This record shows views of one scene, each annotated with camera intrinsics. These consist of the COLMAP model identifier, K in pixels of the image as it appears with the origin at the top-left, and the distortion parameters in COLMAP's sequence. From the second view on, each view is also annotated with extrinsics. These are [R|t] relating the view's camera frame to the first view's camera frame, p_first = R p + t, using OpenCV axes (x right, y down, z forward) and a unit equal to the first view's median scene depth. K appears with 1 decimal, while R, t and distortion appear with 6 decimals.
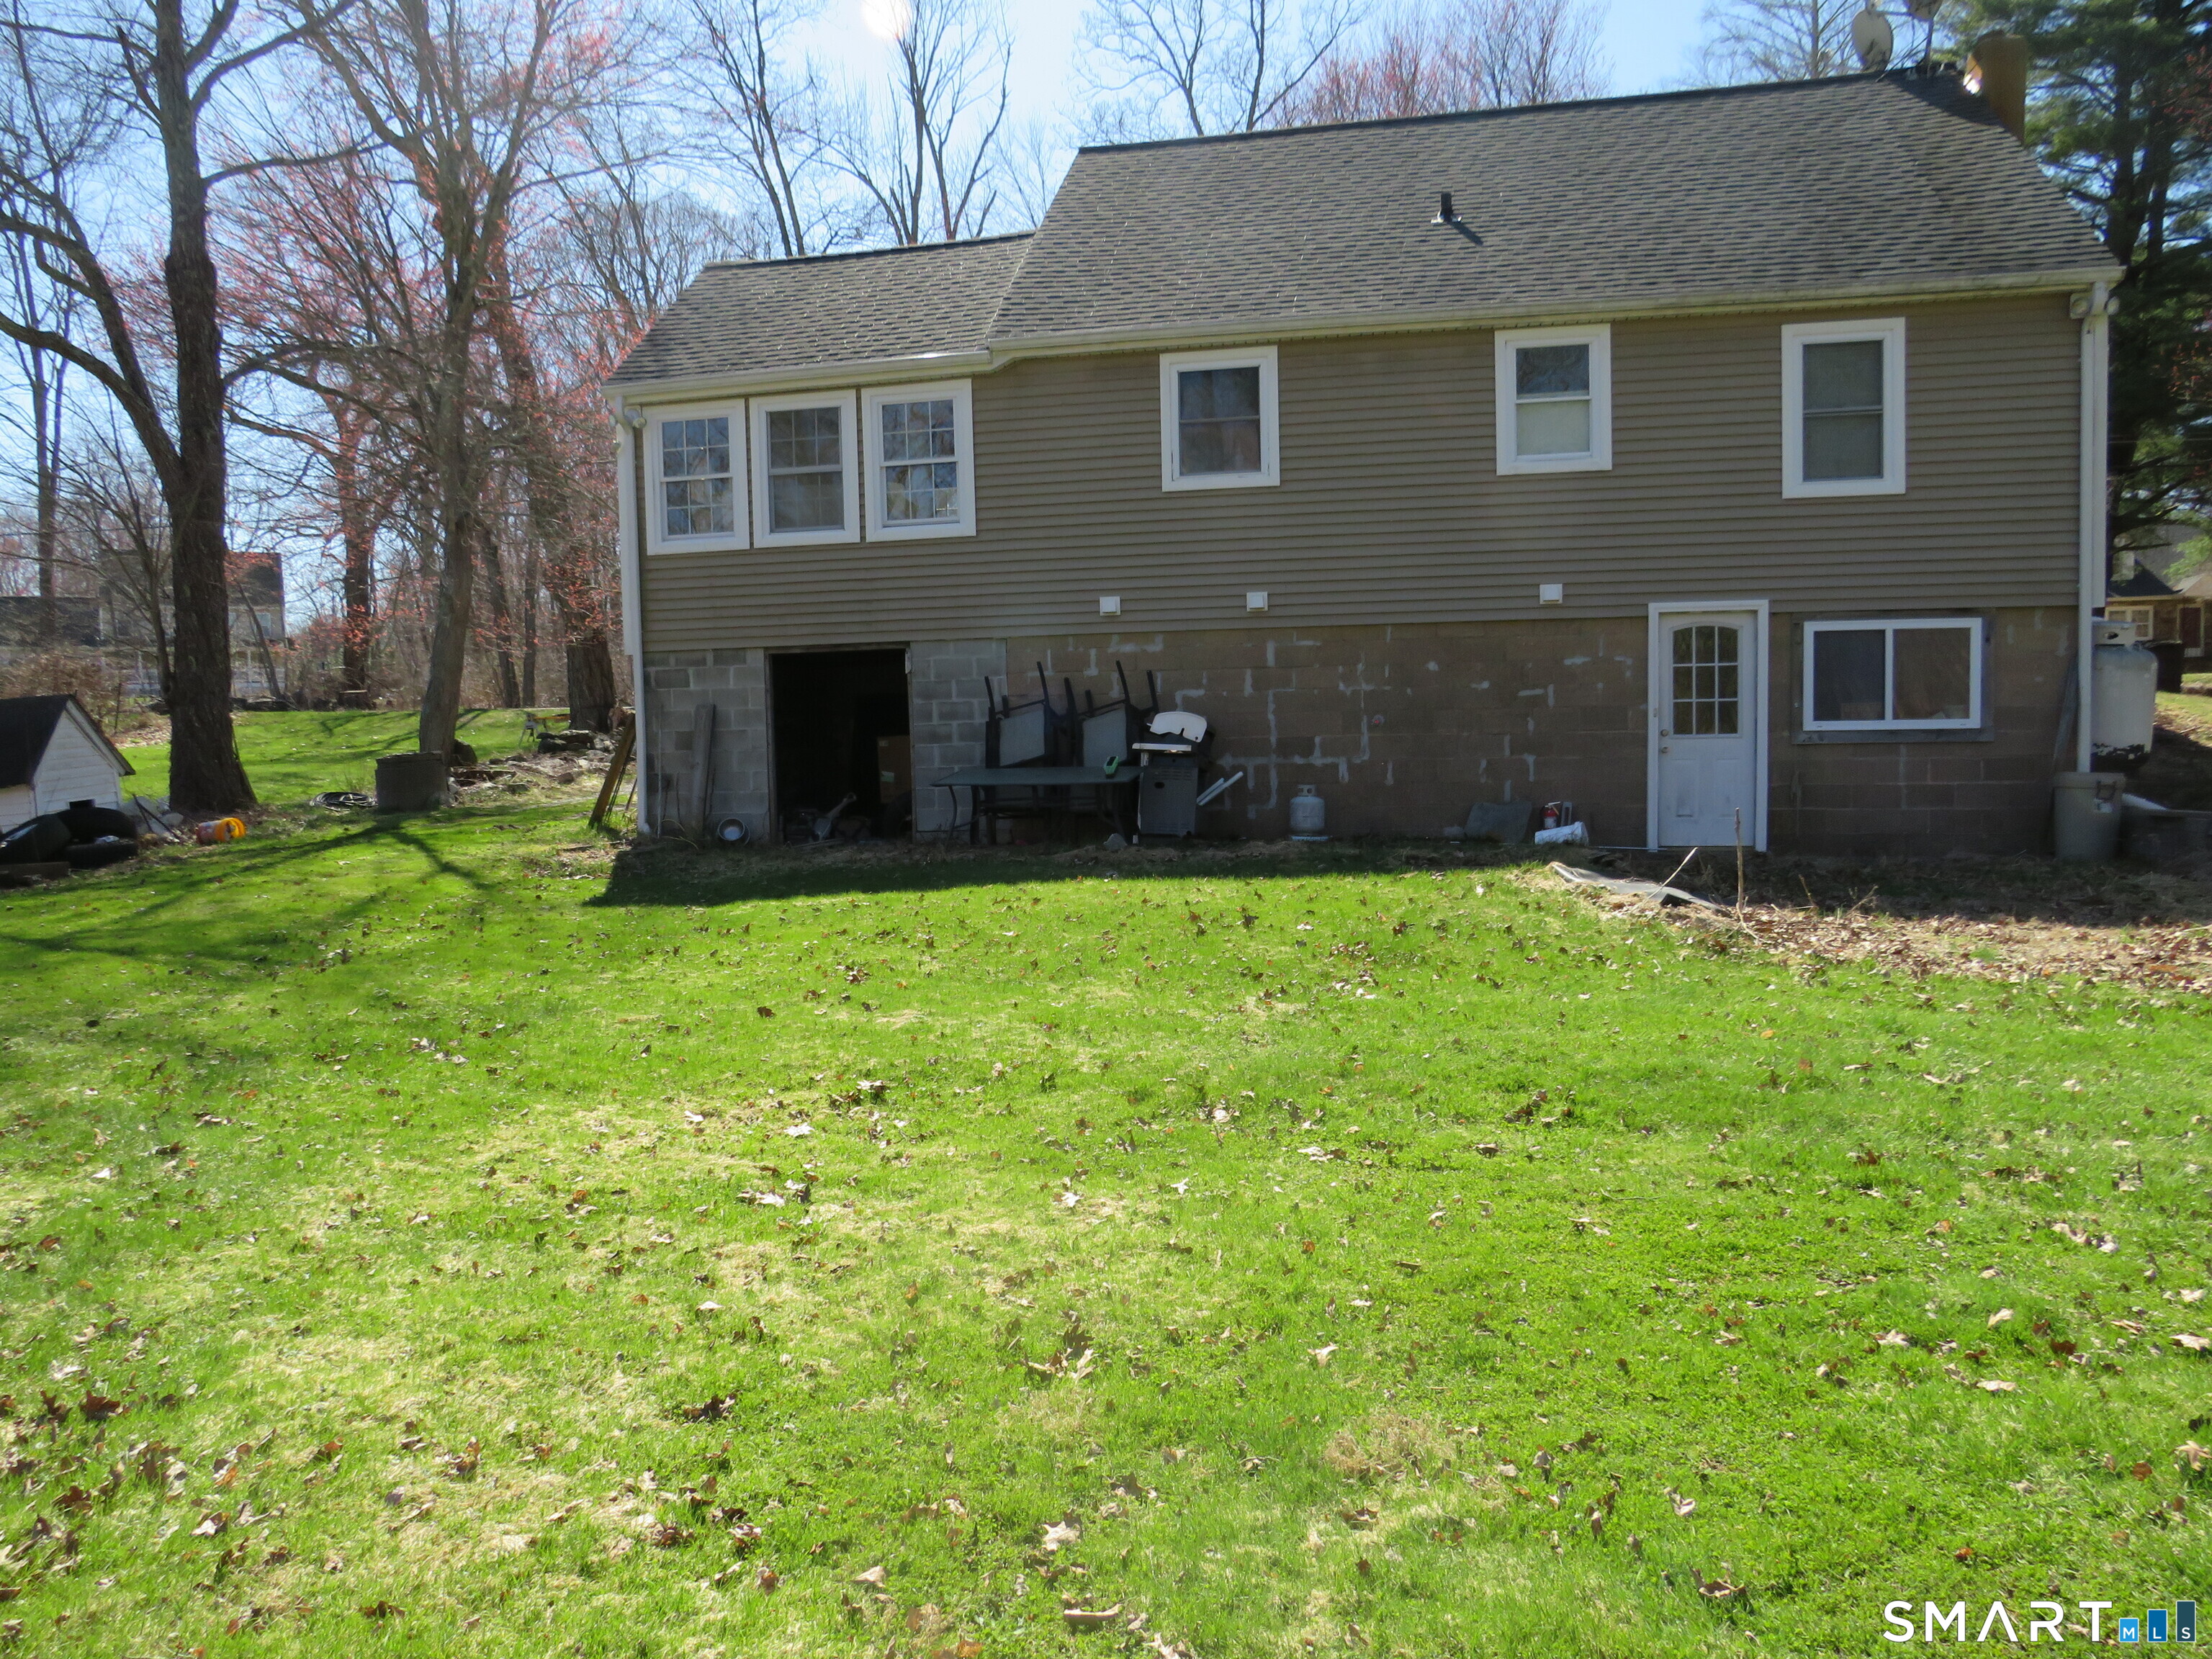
lens RADIAL K [[1573.8, 0, 1097.0], [0, 1573.8, 831.5], [0, 0, 1]] dist [-0.046111, 0.030292]
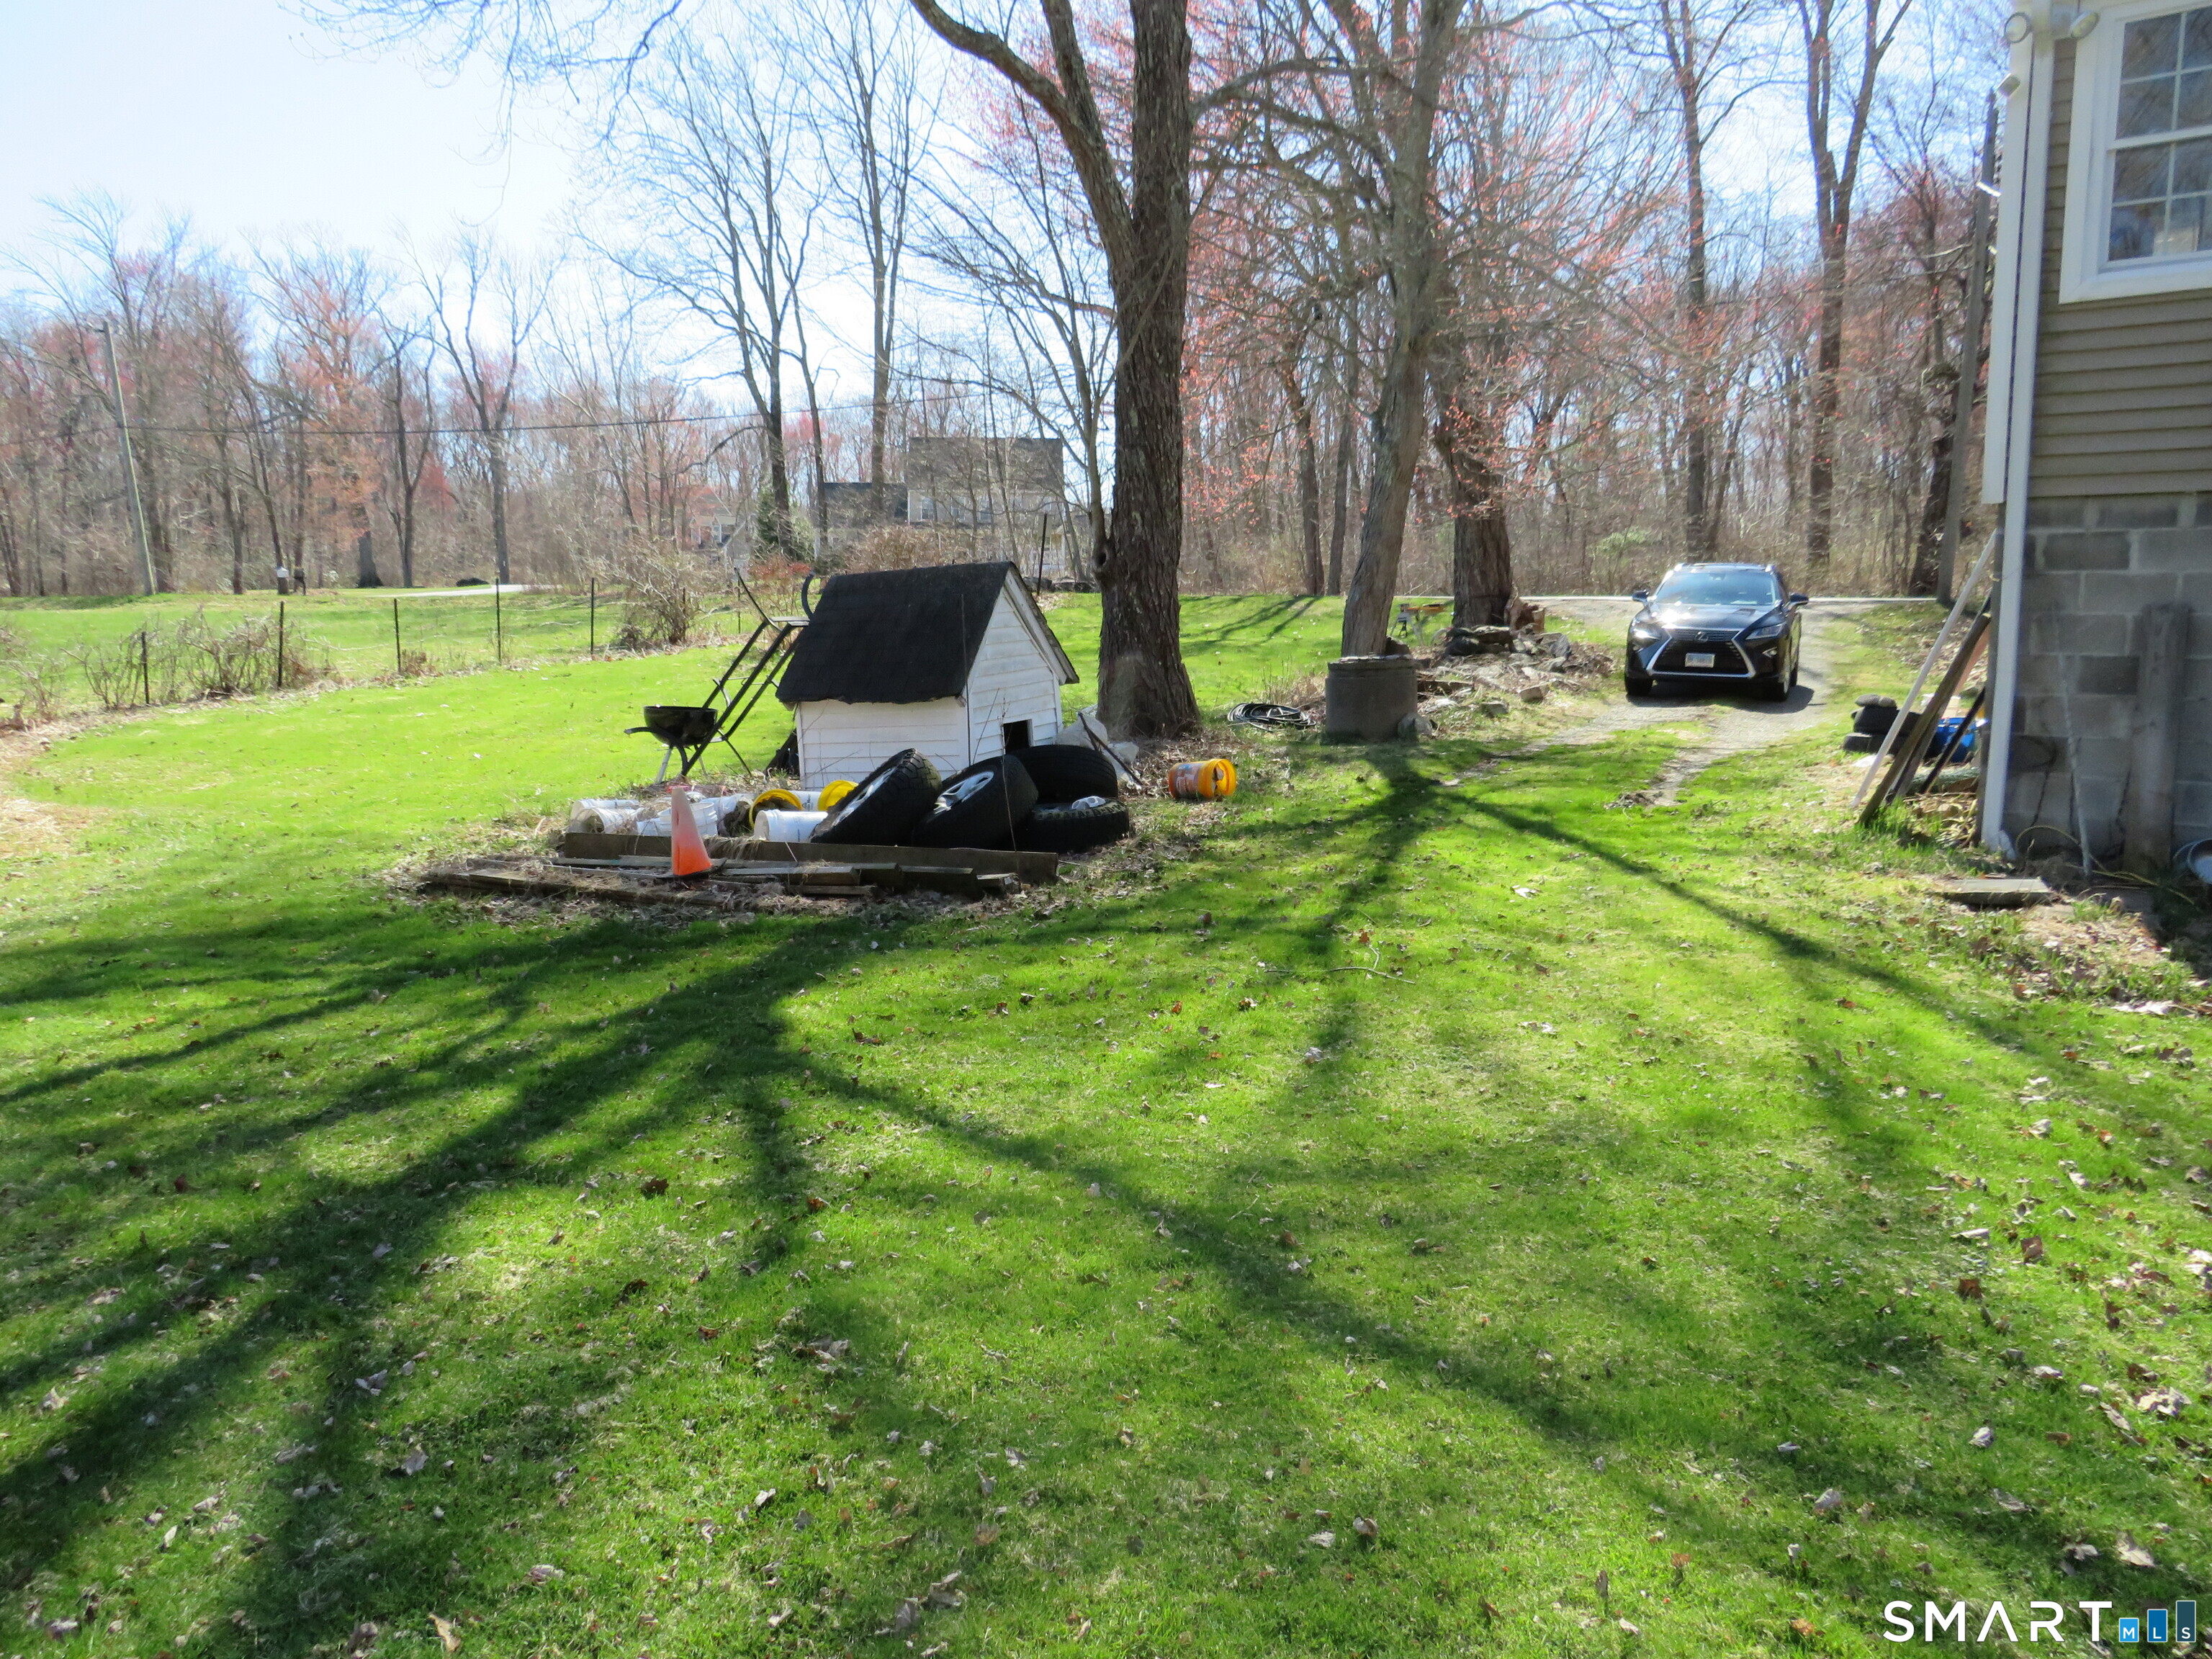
lens RADIAL K [[1573.8, 0, 1118.3], [0, 1573.8, 832.6], [0, 0, 1]] dist [-0.046111, 0.030292]
pose [[0.910944, 0.081284, -0.404442, -0.355422], [-0.053269, 0.995365, 0.080068, -0.030646], [0.409075, -0.051393, 0.911052, 0.421175]]
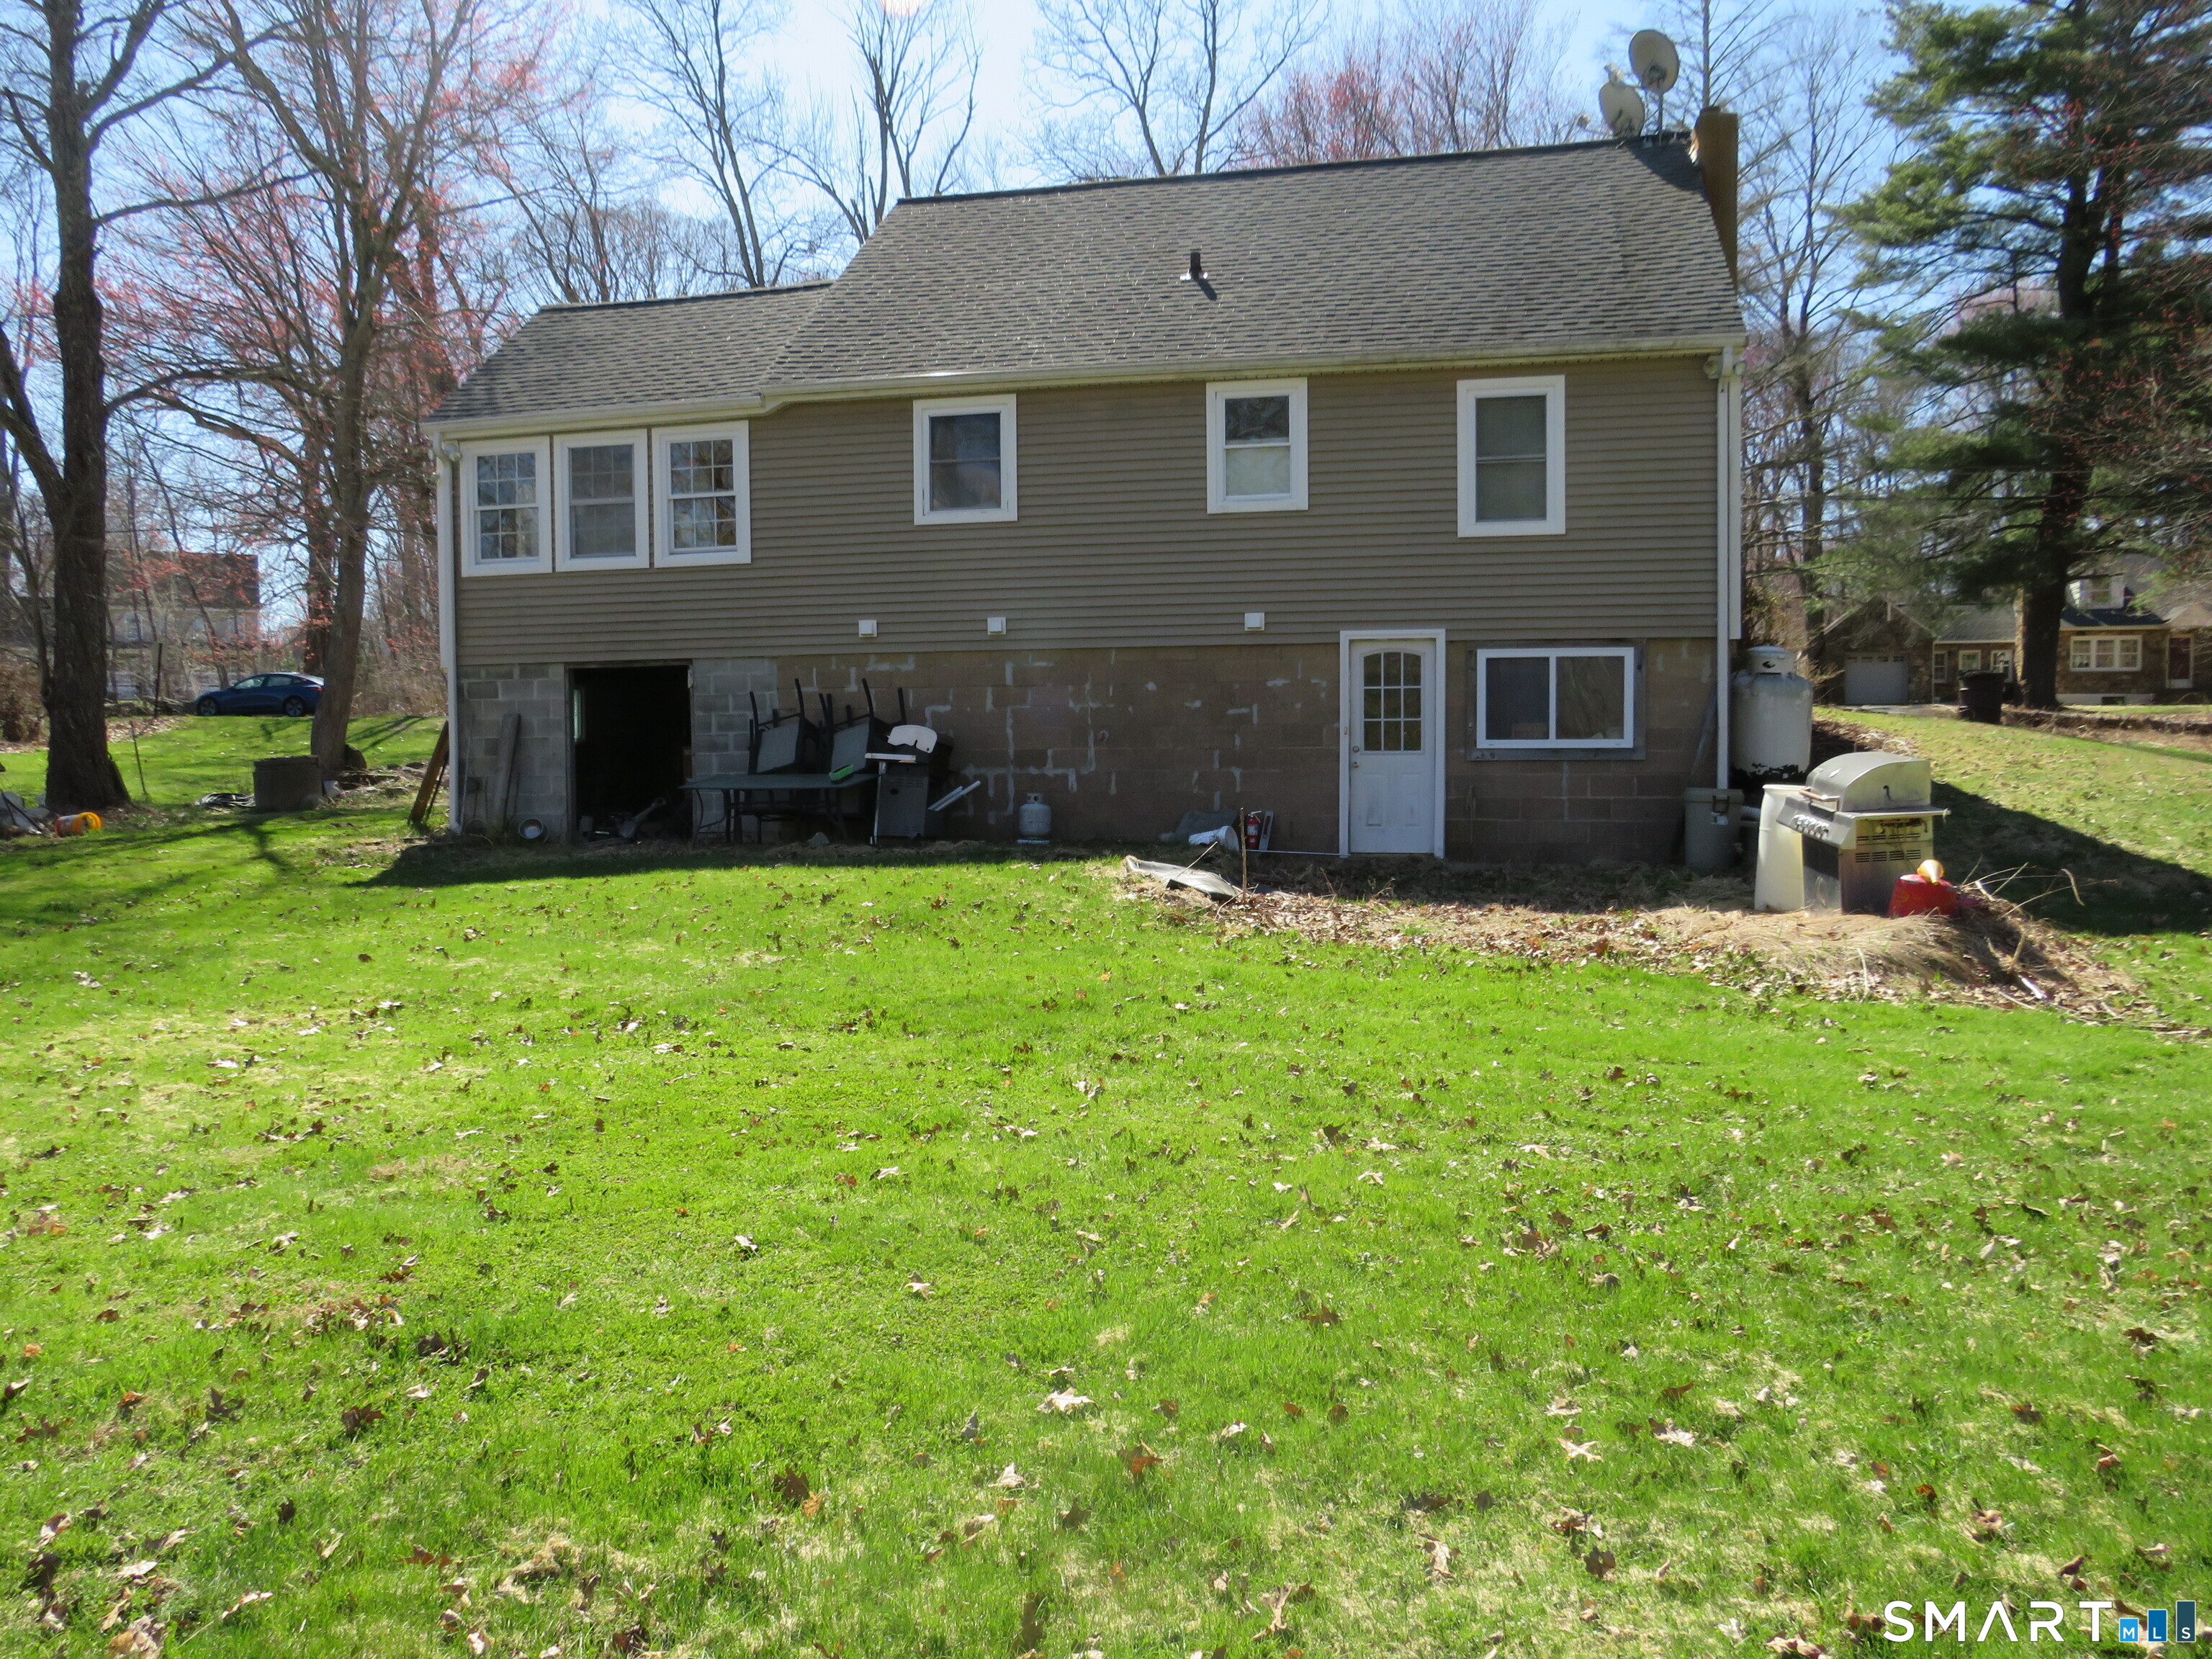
lens RADIAL K [[1643.3, 0, 1113.2], [0, 1643.3, 837.8], [0, 0, 1]] dist [-0.040892, 0.016658]
pose [[0.999890, 0.012649, -0.007781, 0.183772], [-0.012724, 0.999873, -0.009623, 0.011322], [0.007658, 0.009721, 0.999923, -0.138768]]
